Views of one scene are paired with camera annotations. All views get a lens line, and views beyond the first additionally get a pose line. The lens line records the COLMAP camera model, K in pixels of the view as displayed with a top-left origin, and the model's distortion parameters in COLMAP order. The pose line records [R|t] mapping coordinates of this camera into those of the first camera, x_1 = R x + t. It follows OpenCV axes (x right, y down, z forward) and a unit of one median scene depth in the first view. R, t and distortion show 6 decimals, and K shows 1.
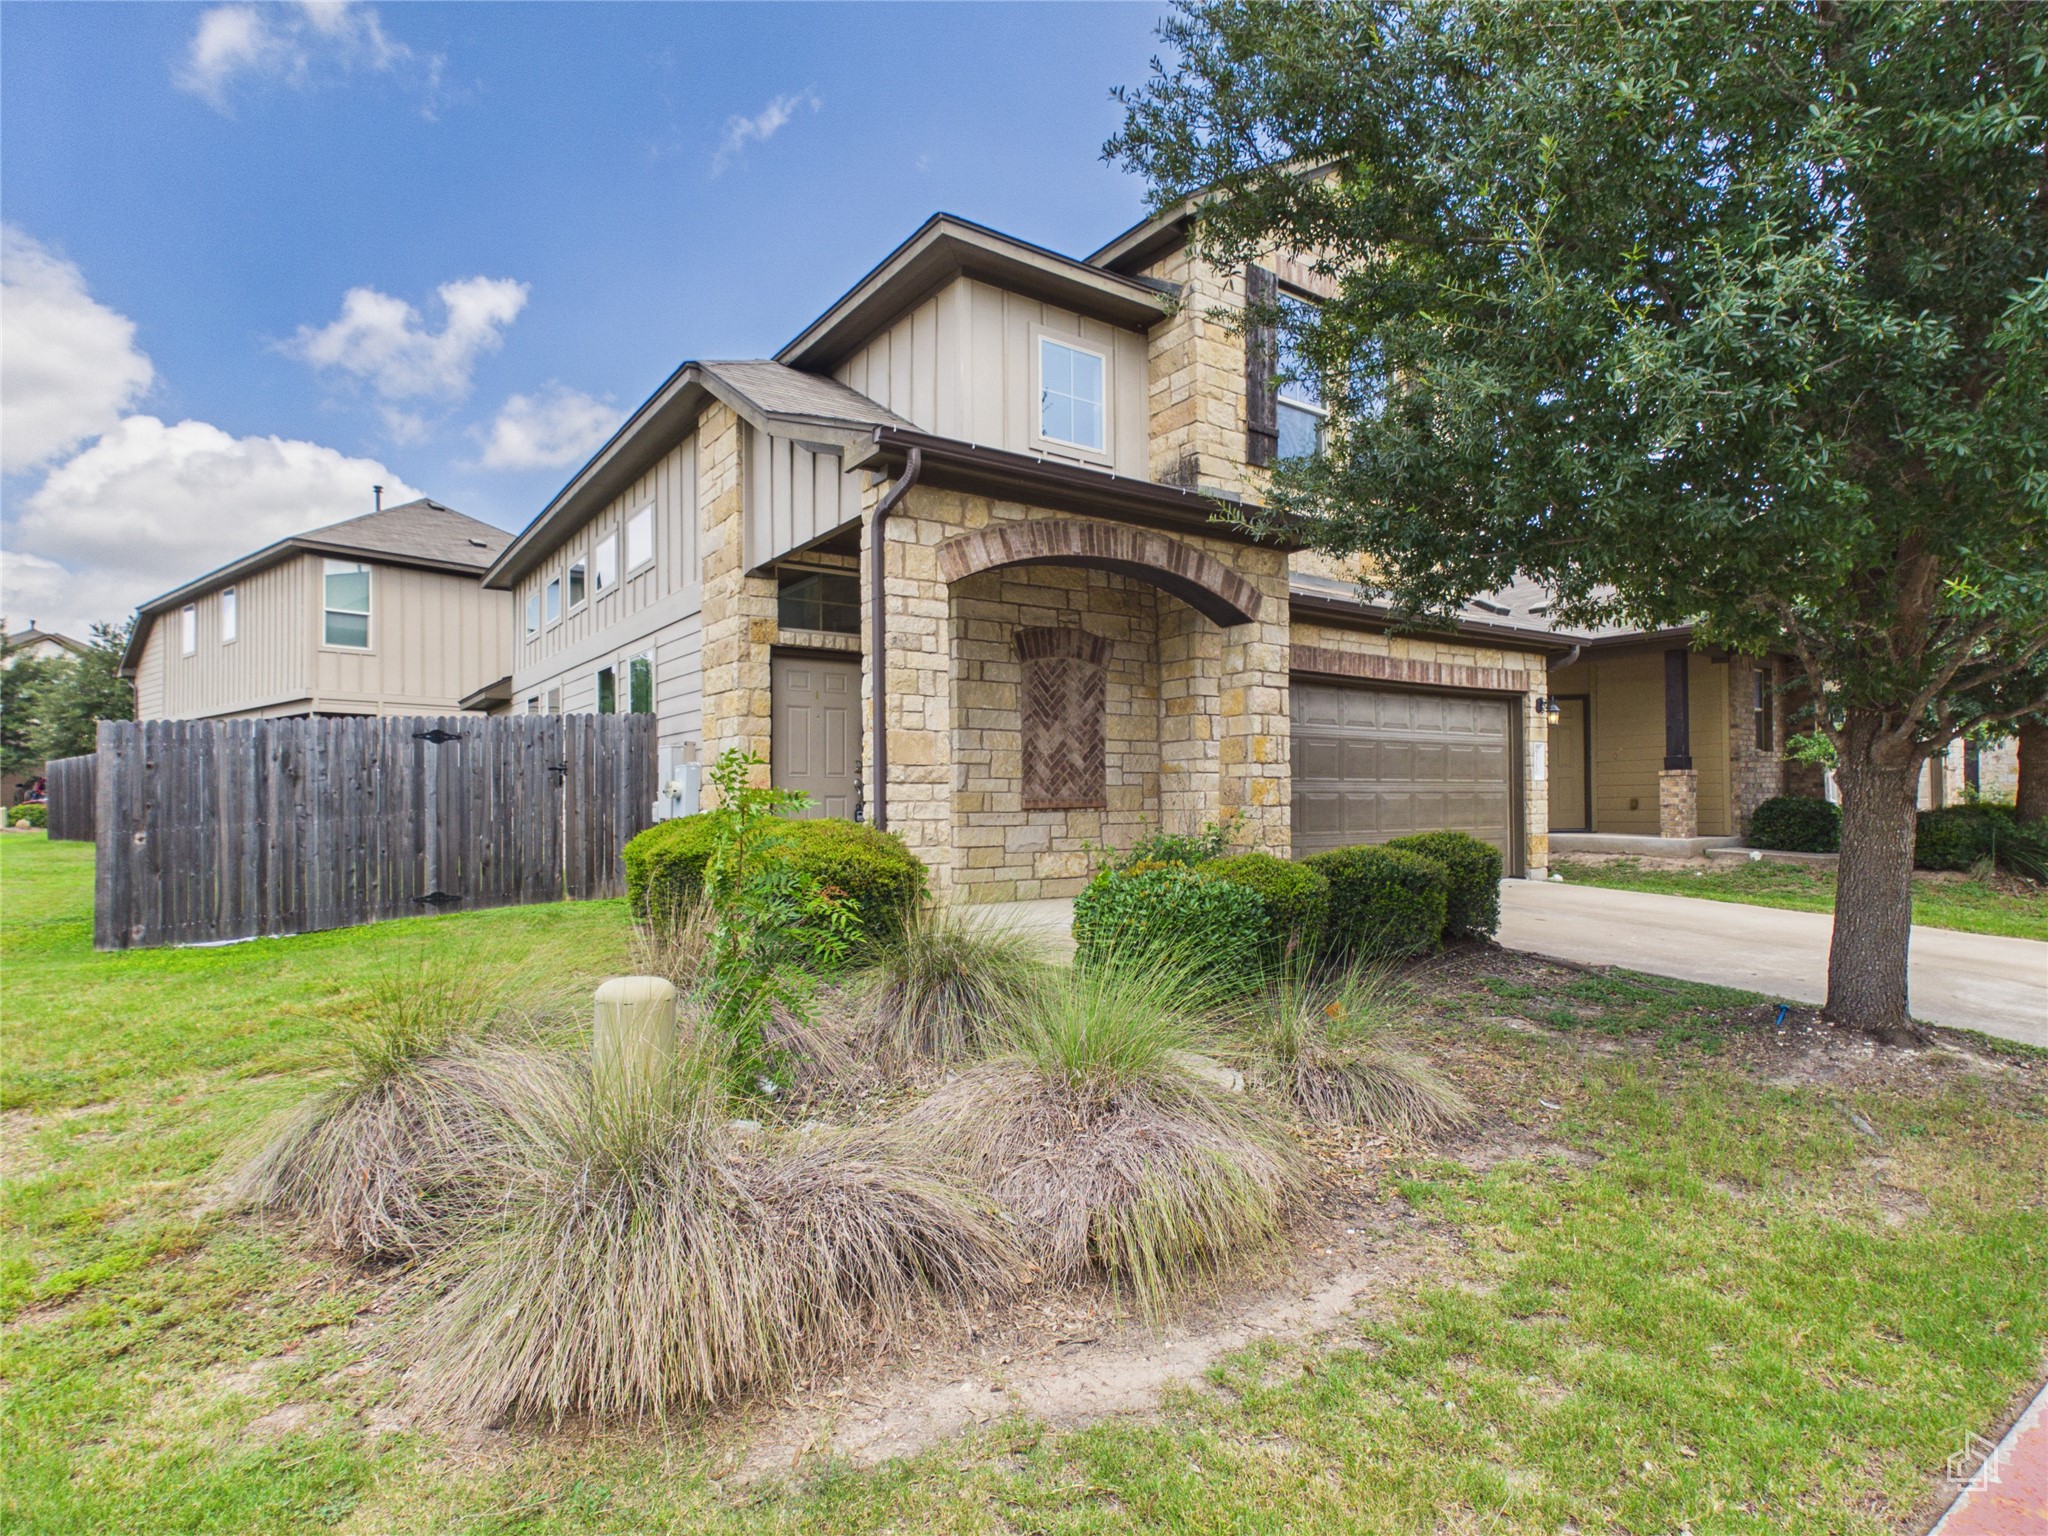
lens RADIAL K [[1076.8, 0, 1024.8], [0, 1076.8, 794.8], [0, 0, 1]] dist [-0.000538, -0.000487]
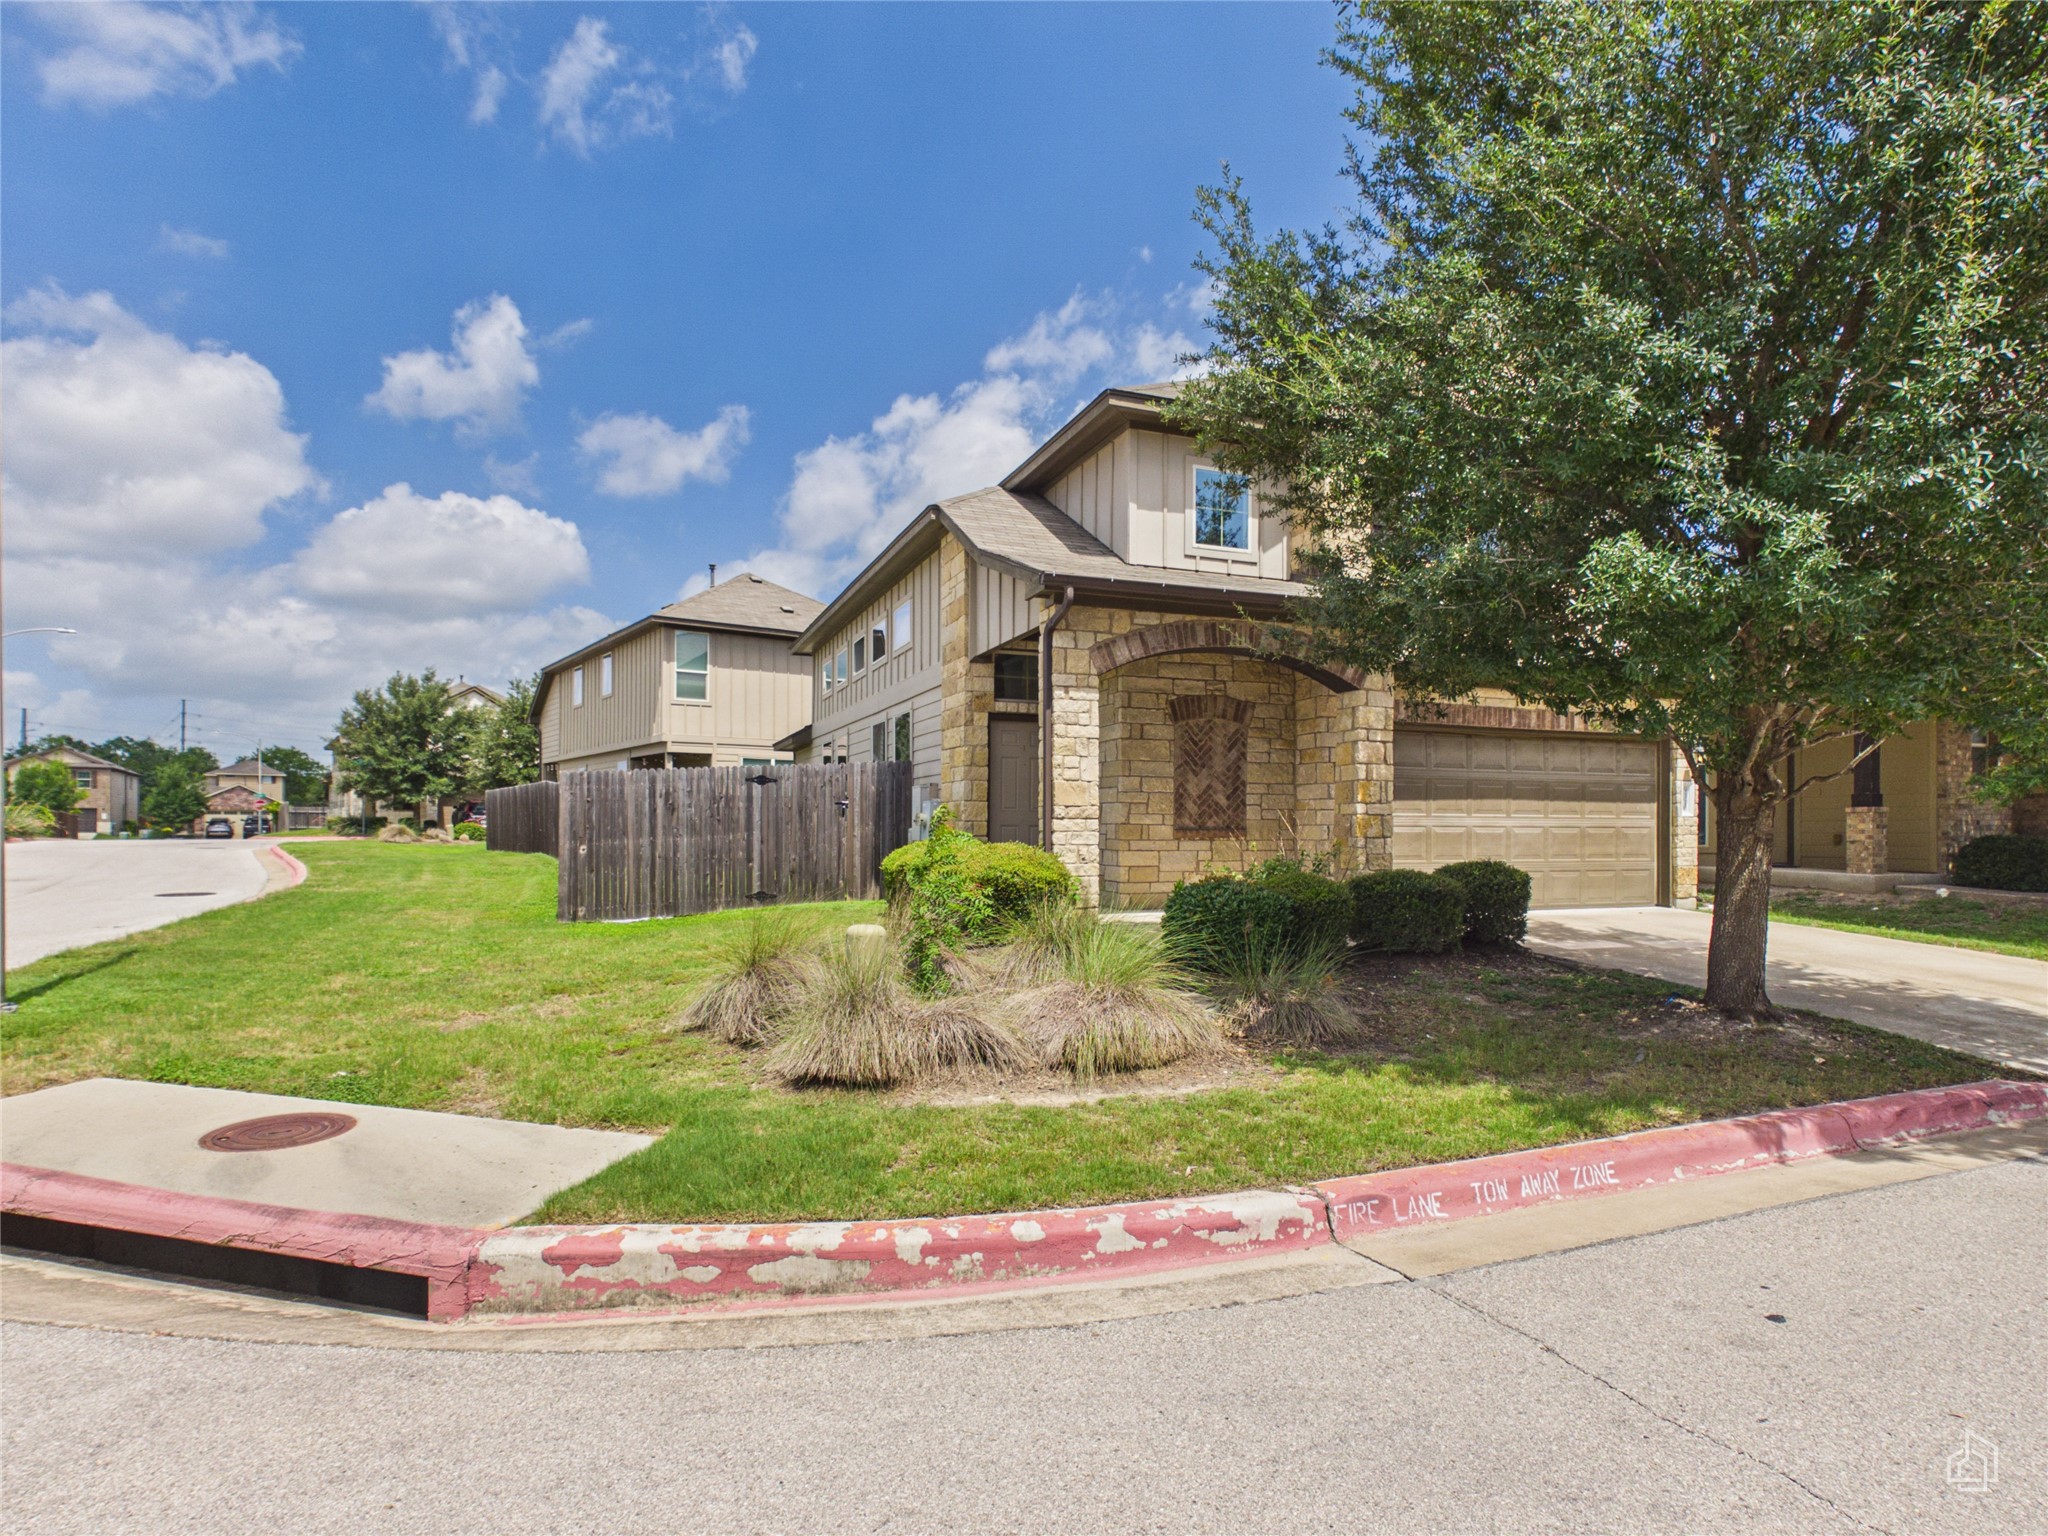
lens RADIAL K [[1076.1, 0, 1024.5], [0, 1076.1, 832.5], [0, 0, 1]] dist [0.000905, 0.000540]
pose [[0.968773, 0.012041, -0.247658, 0.141440], [-0.009065, 0.999872, 0.013154, -0.008000], [0.247785, -0.010499, 0.968758, -0.288930]]
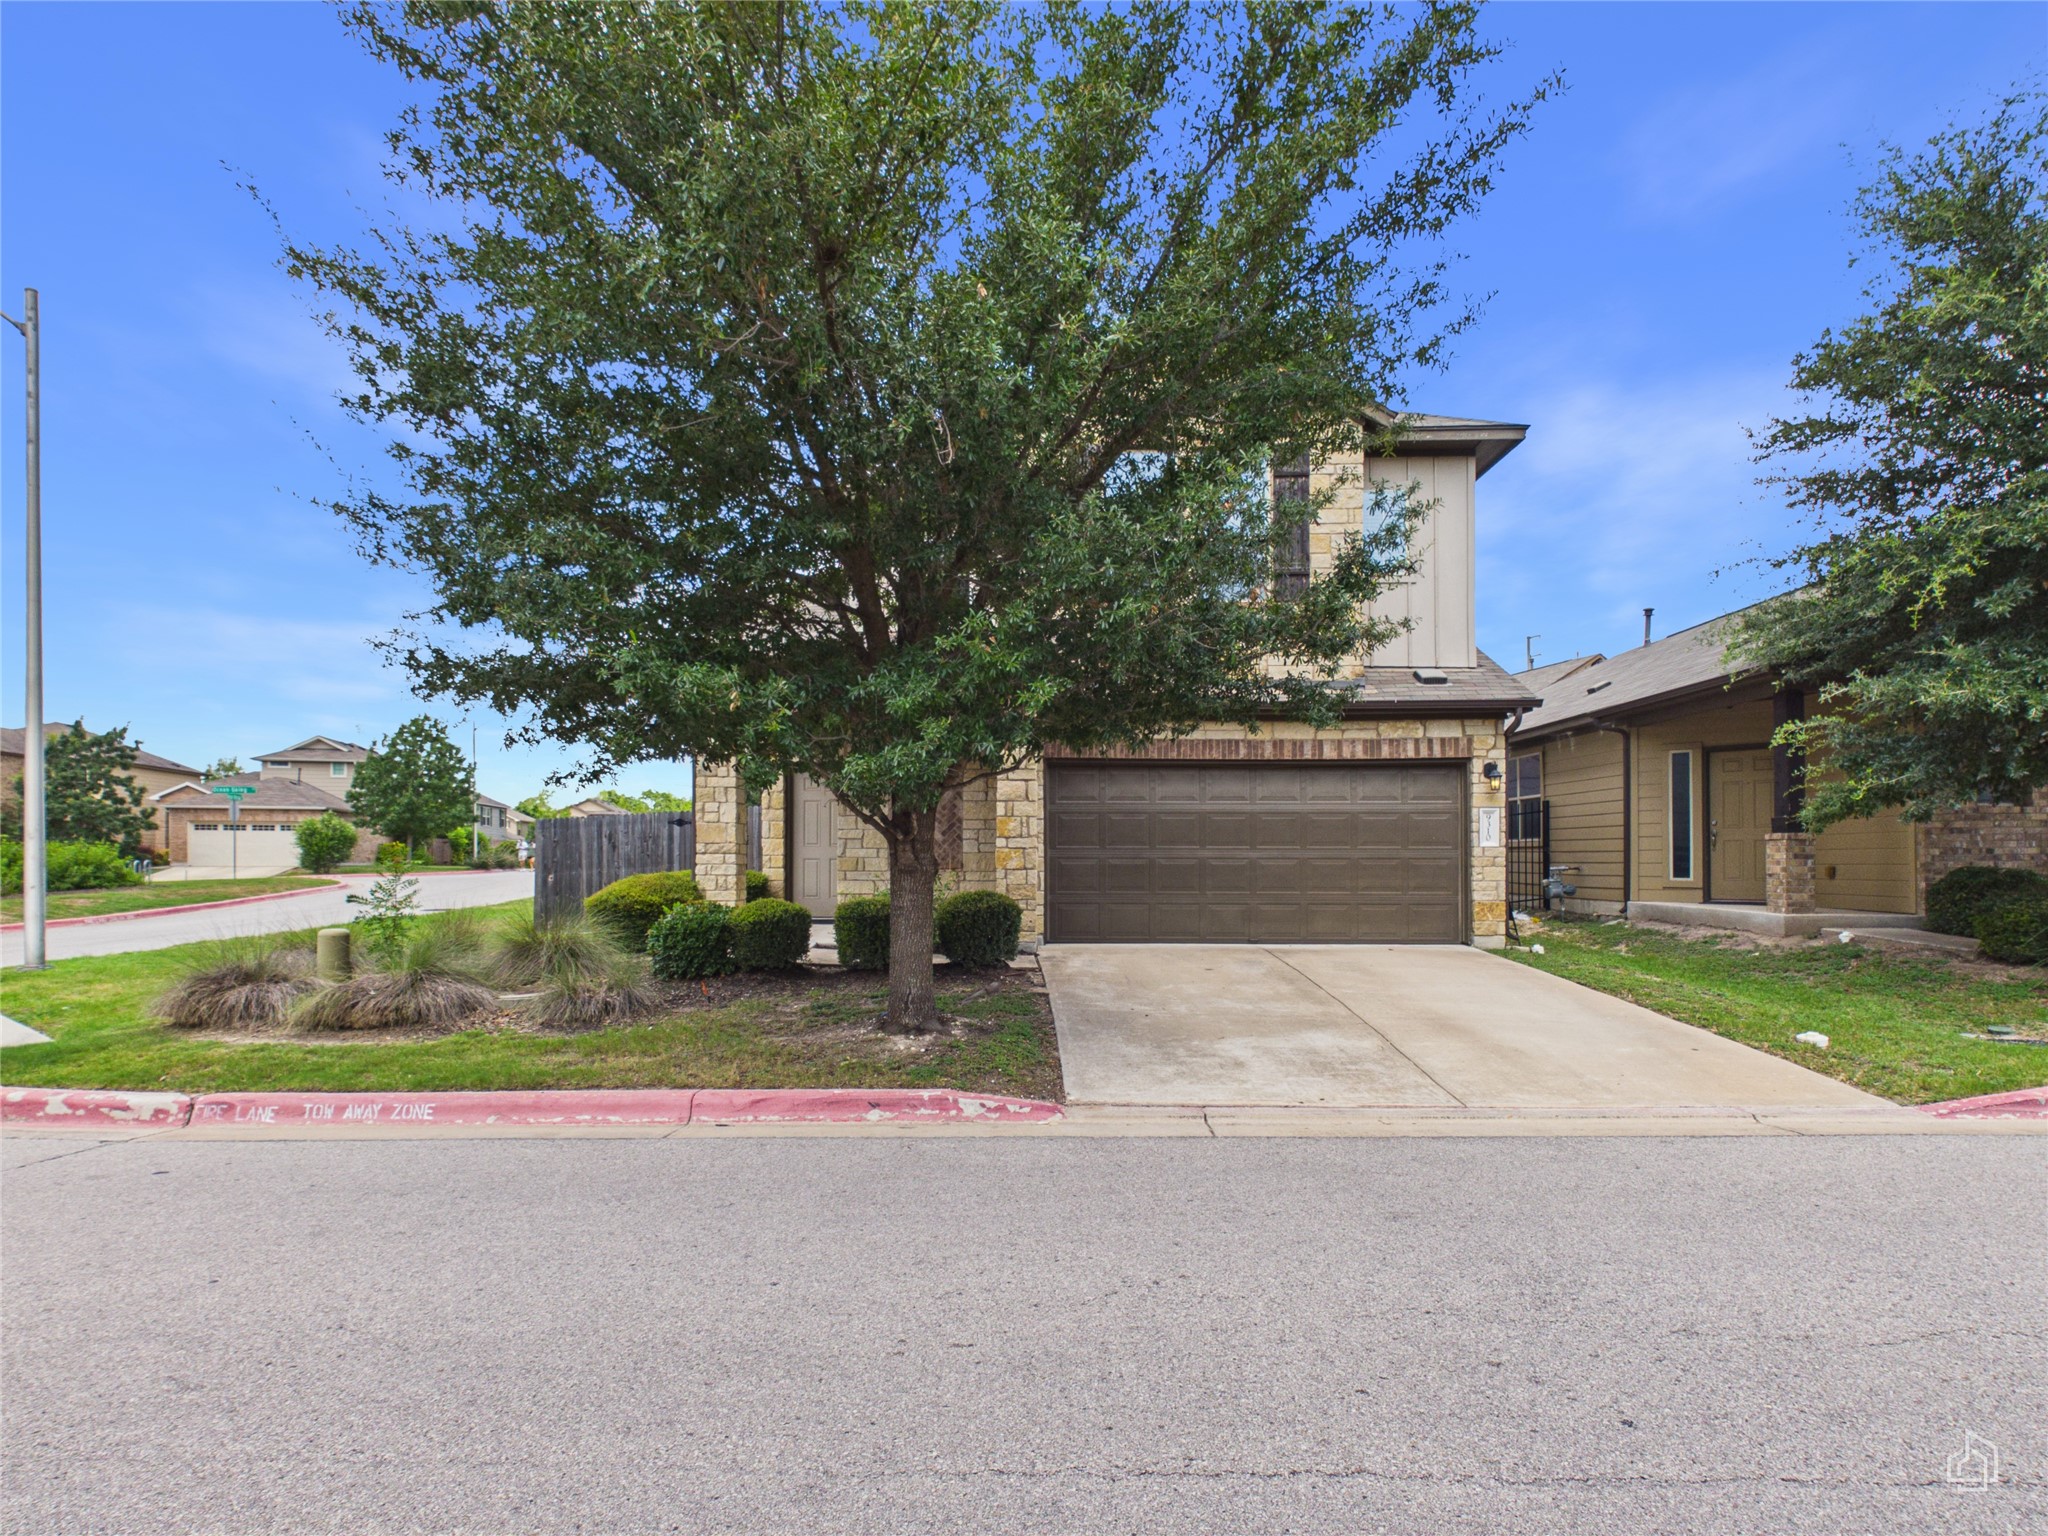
lens RADIAL K [[1076.1, 0, 1024.5], [0, 1076.1, 832.5], [0, 0, 1]] dist [0.000905, 0.000540]
pose [[0.797634, -0.006457, -0.603107, 1.015065], [-0.002292, 0.999903, -0.013735, -0.016370], [0.603137, 0.012338, 0.797542, -0.058079]]
